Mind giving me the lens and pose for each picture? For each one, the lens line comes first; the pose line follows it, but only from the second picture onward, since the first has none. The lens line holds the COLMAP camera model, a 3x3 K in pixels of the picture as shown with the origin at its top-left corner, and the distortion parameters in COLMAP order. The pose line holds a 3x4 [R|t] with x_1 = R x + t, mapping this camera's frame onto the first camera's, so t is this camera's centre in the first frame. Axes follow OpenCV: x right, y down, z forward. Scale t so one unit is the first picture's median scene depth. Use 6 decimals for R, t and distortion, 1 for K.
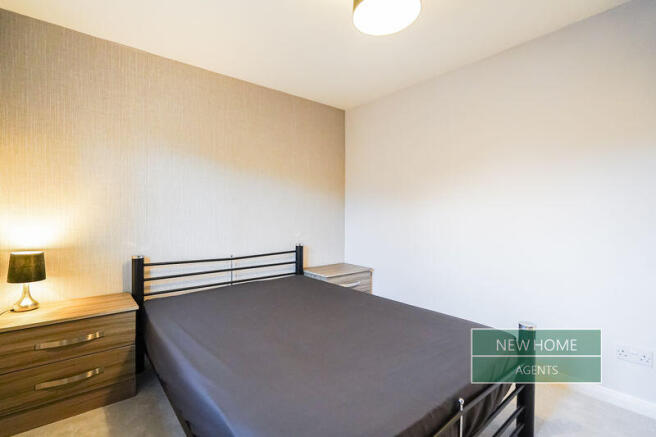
lens RADIAL K [[303.7, 0, 327.7], [0, 303.7, 217.8], [0, 0, 1]] dist [-0.011722, 0.004073]
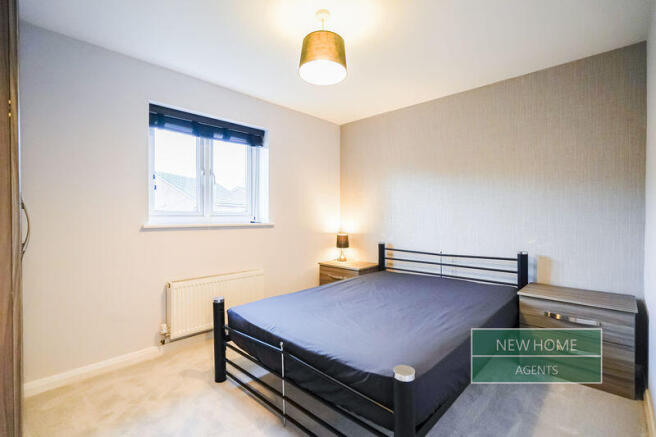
lens RADIAL K [[303.7, 0, 327.6], [0, 303.7, 215.8], [0, 0, 1]] dist [-0.011722, 0.004073]
pose [[0.117001, -0.000379, -0.993132, 0.905986], [-0.005486, 0.999984, -0.001028, -0.012336], [0.993117, 0.005568, 0.116997, 0.496437]]
